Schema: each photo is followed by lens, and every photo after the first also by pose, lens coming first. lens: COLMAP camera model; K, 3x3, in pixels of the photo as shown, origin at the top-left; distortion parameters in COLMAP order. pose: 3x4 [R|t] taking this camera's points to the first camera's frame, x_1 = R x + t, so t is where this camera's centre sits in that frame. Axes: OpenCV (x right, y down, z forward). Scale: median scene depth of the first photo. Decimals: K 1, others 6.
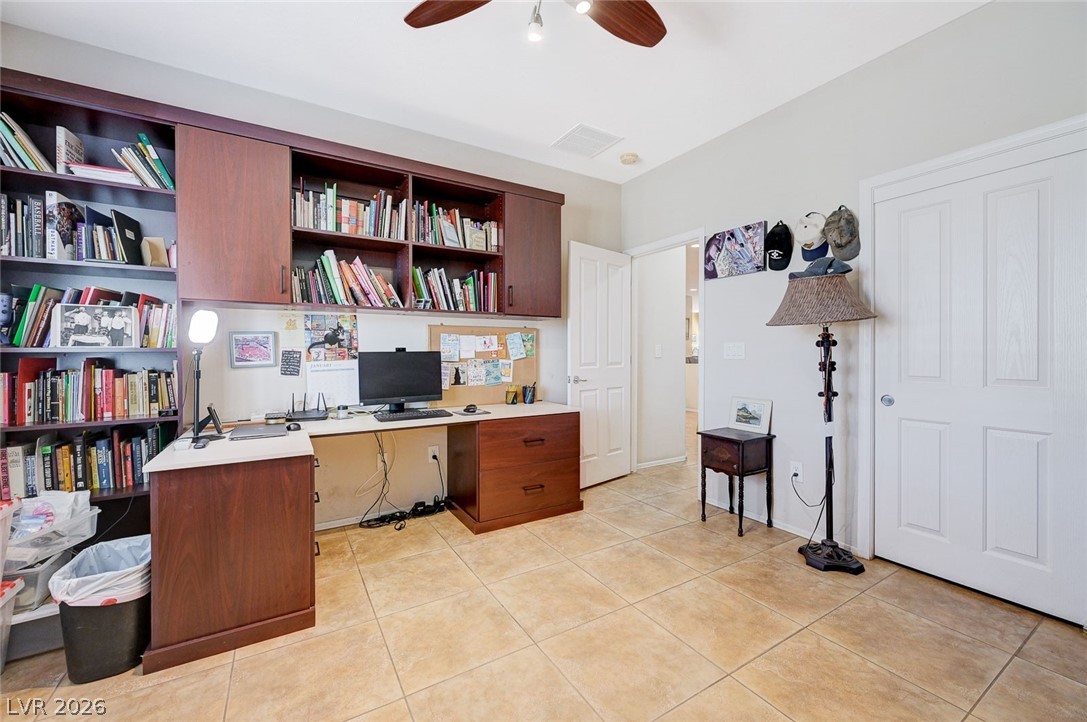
lens RADIAL K [[430.4, 0, 549.7], [0, 430.4, 357.1], [0, 0, 1]] dist [-0.001928, 0.000735]
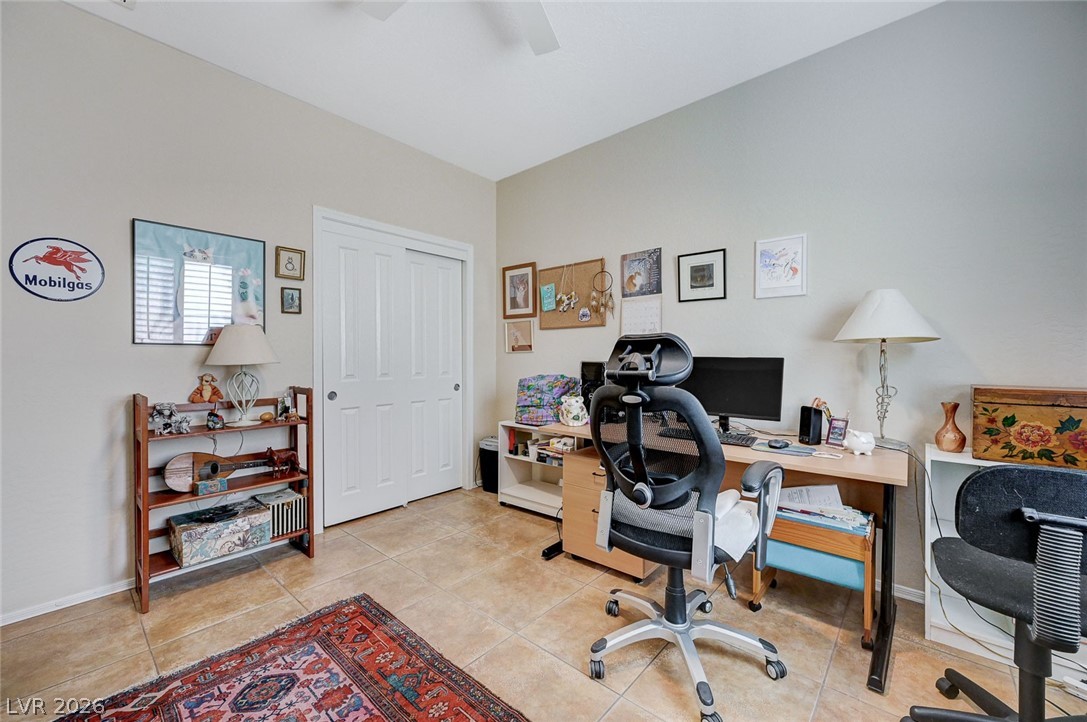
lens RADIAL K [[430.4, 0, 543.3], [0, 430.4, 361.8], [0, 0, 1]] dist [-0.001928, 0.000735]
pose [[-0.287778, -0.009033, 0.957655, -0.892414], [0.007972, 0.999898, 0.011827, -0.012642], [-0.957664, 0.011038, -0.287677, 1.203187]]
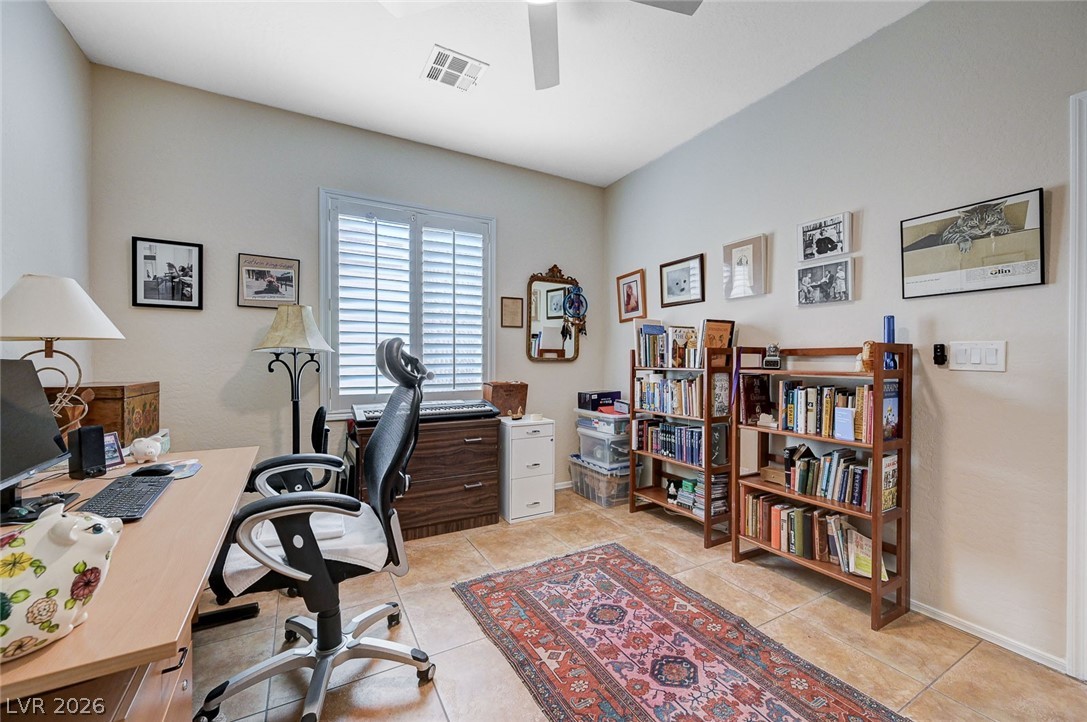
lens RADIAL K [[430.4, 0, 552.8], [0, 430.4, 362.1], [0, 0, 1]] dist [-0.001928, 0.000735]
pose [[-0.016546, 0.008537, -0.999827, 1.176791], [-0.010285, 0.999909, 0.008708, -0.015851], [0.999810, 0.010427, -0.016457, 1.102893]]
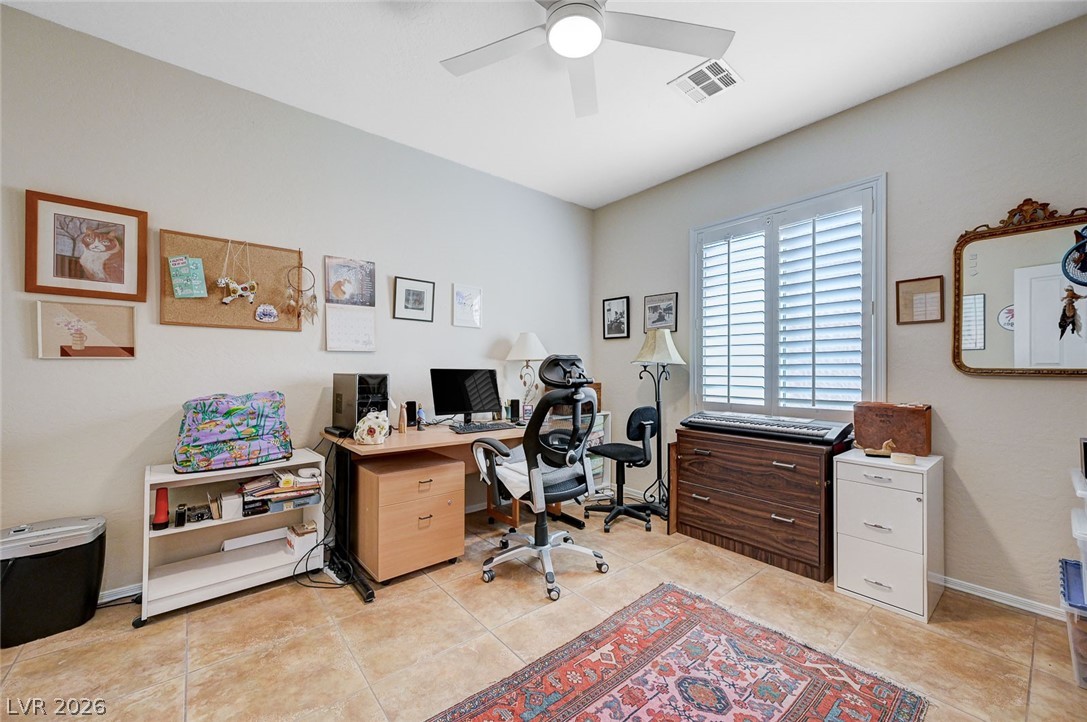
lens RADIAL K [[430.4, 0, 543.2], [0, 430.4, 367.8], [0, 0, 1]] dist [-0.001928, 0.000735]
pose [[-0.989443, -0.002445, -0.144904, 0.363444], [-0.003138, 0.999985, 0.004554, -0.022263], [0.144891, 0.004960, -0.989435, 2.262029]]
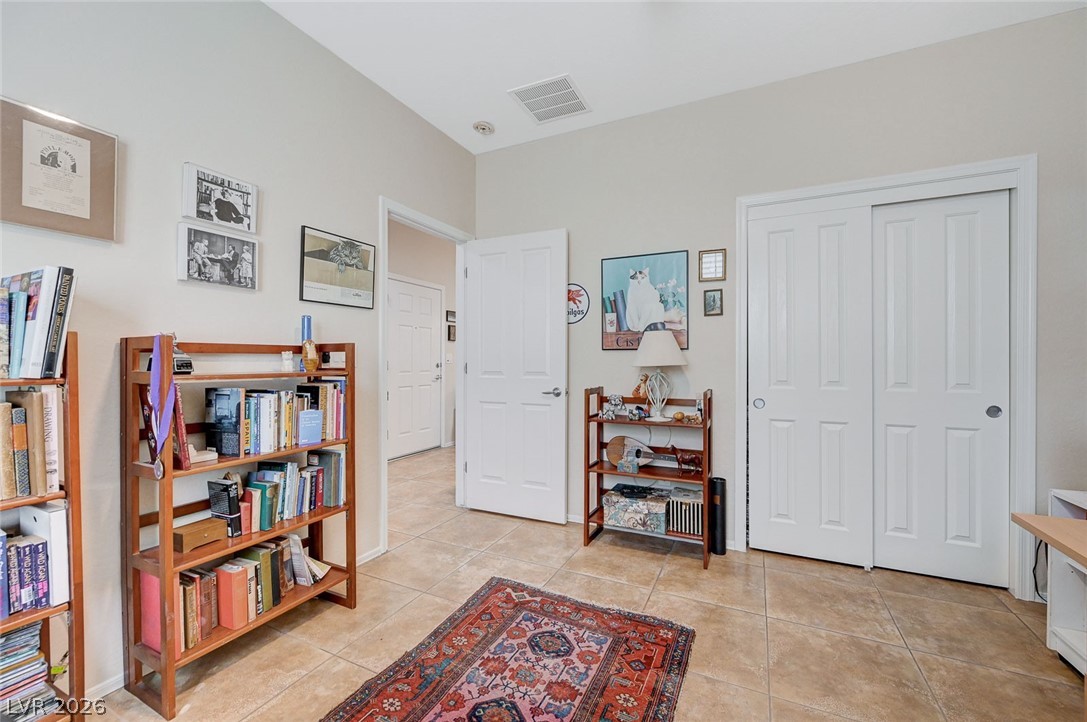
lens RADIAL K [[430.4, 0, 547.8], [0, 430.4, 363.1], [0, 0, 1]] dist [-0.001928, 0.000735]
pose [[0.840687, -0.001641, 0.541519, -0.372206], [0.002509, 0.999996, -0.000864, -0.005230], [-0.541516, 0.002085, 0.840688, 0.527285]]
